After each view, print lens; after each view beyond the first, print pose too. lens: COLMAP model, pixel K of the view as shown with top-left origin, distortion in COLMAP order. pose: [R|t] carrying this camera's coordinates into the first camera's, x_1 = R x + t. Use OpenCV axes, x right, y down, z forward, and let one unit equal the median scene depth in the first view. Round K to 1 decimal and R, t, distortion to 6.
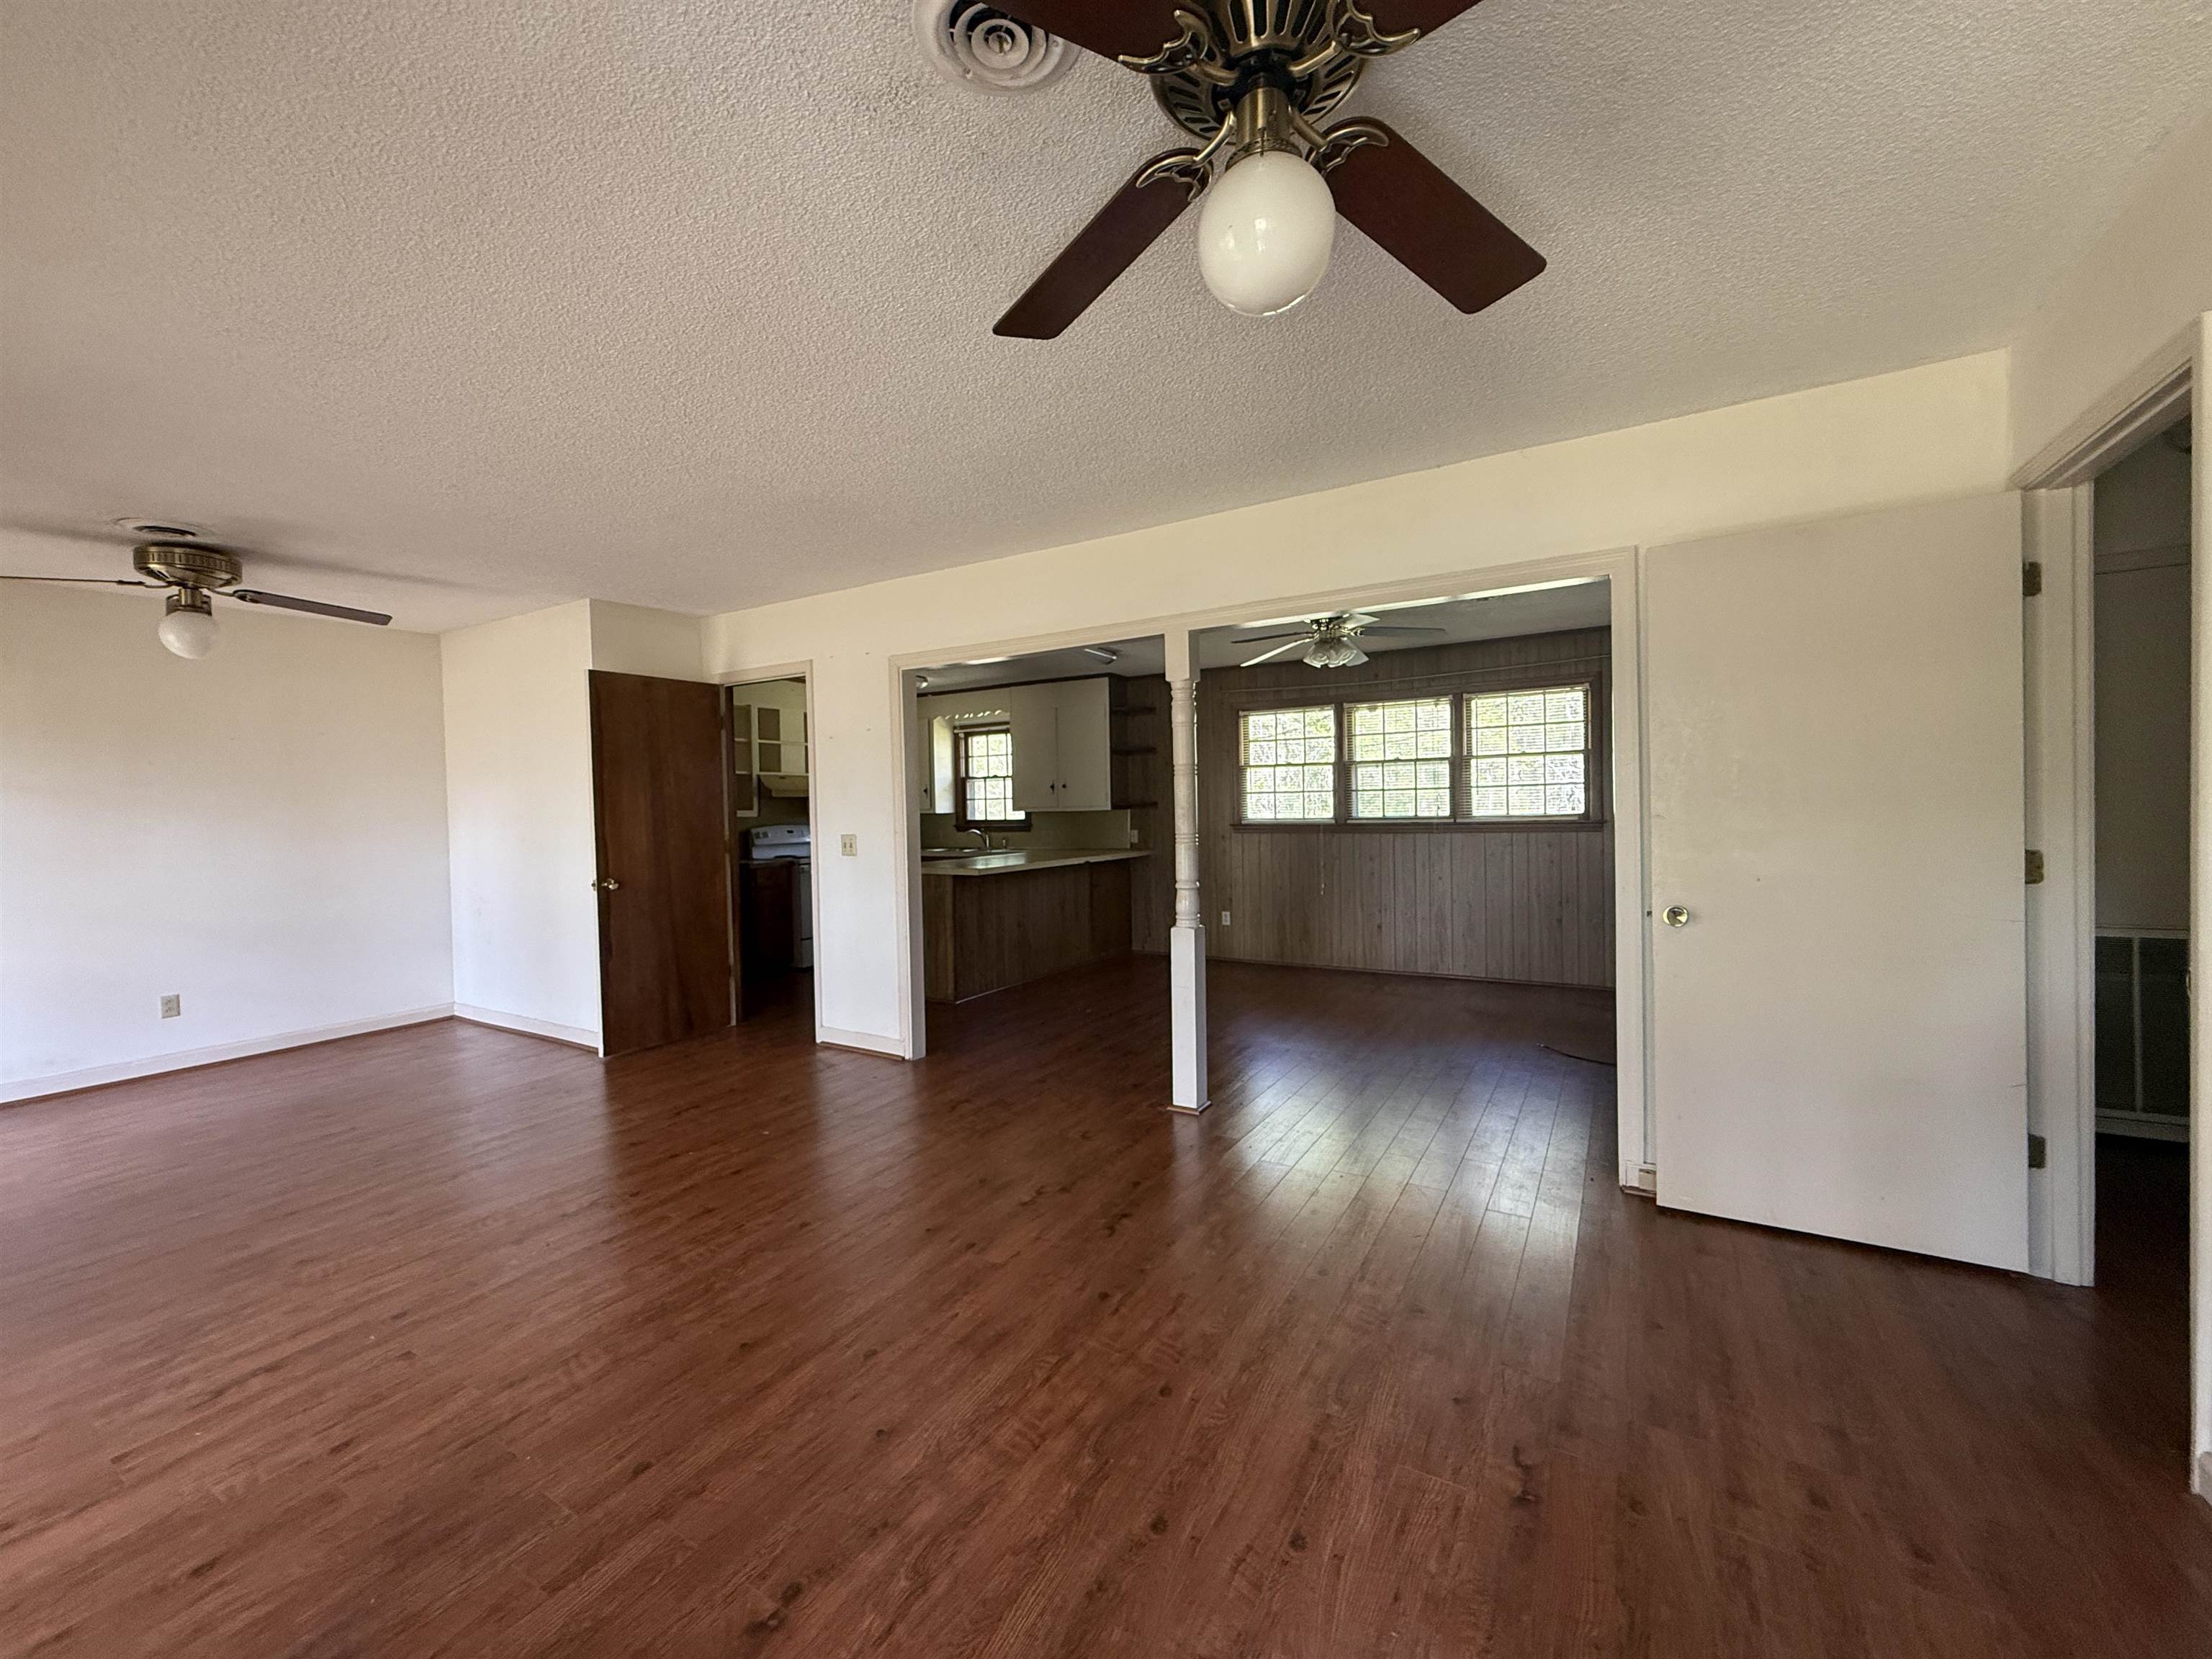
lens RADIAL K [[877.7, 0, 1099.1], [0, 877.7, 823.5], [0, 0, 1]] dist [0.000804, 0.000293]
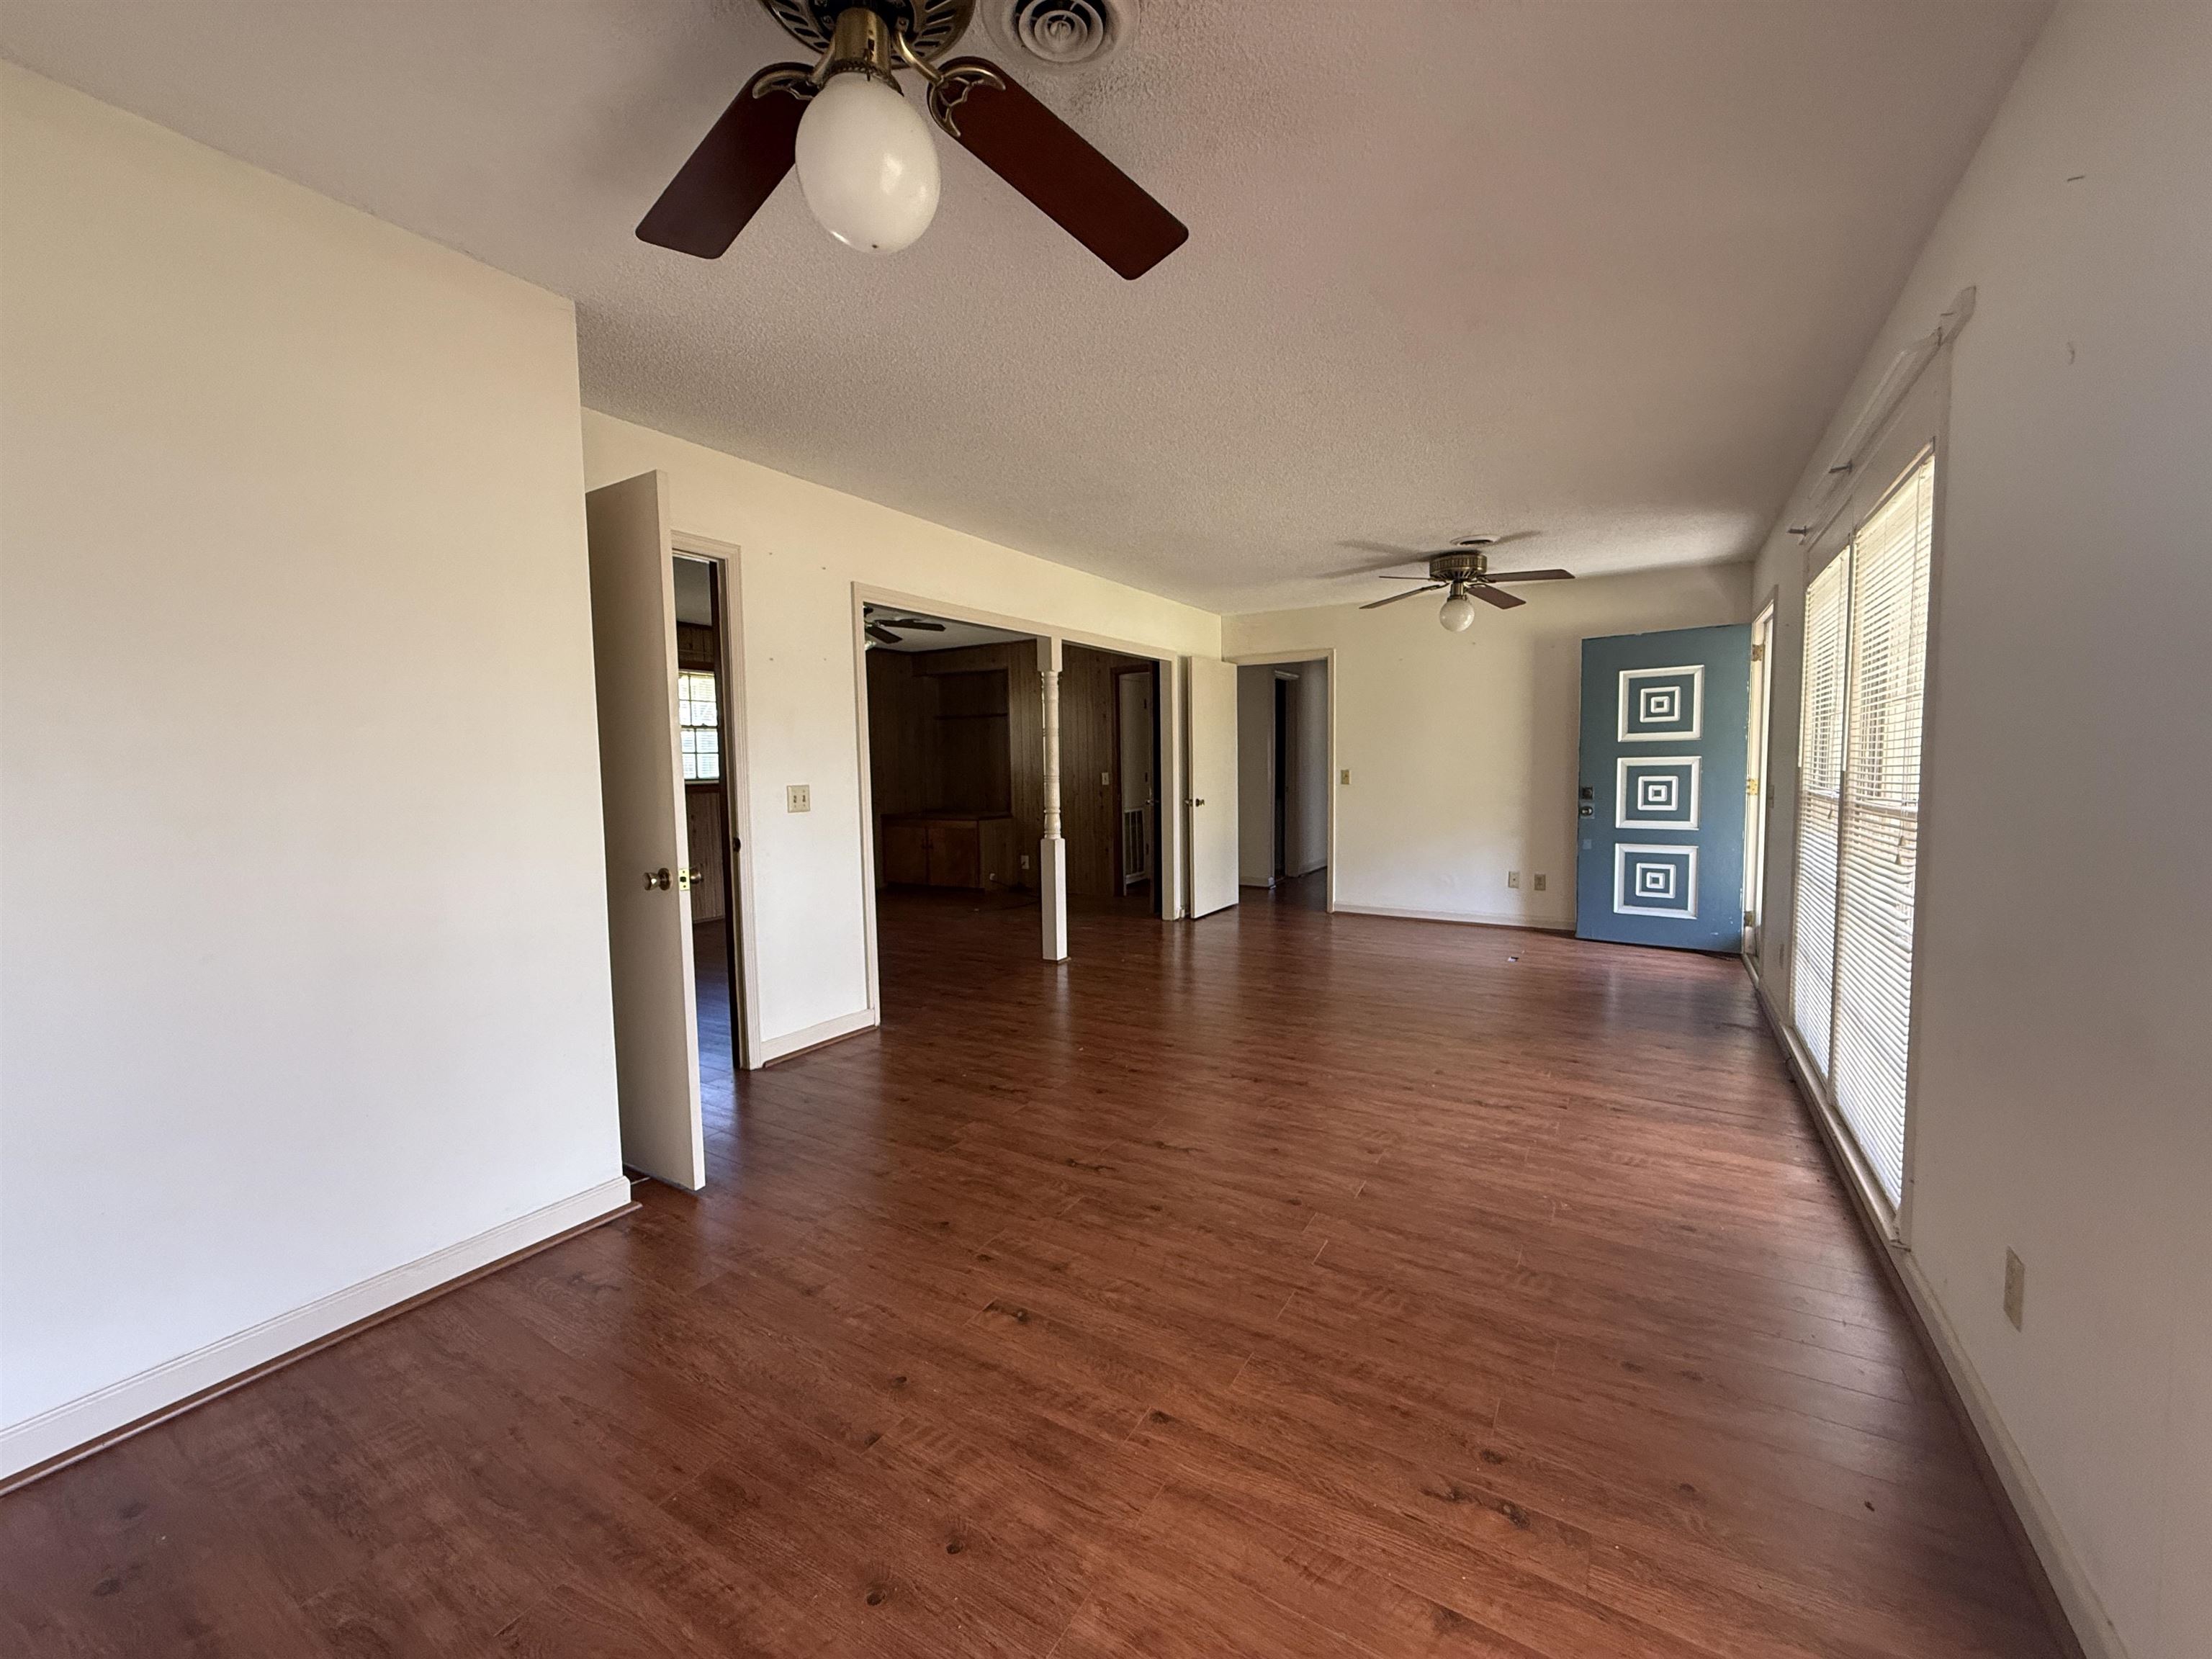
lens RADIAL K [[876.8, 0, 1080.0], [0, 876.8, 837.9], [0, 0, 1]] dist [-0.013939, 0.000228]
pose [[0.022414, -0.066435, 0.997539, -2.105255], [0.033593, 0.997276, 0.065663, 0.031382], [-0.999184, 0.032039, 0.024585, 1.415367]]
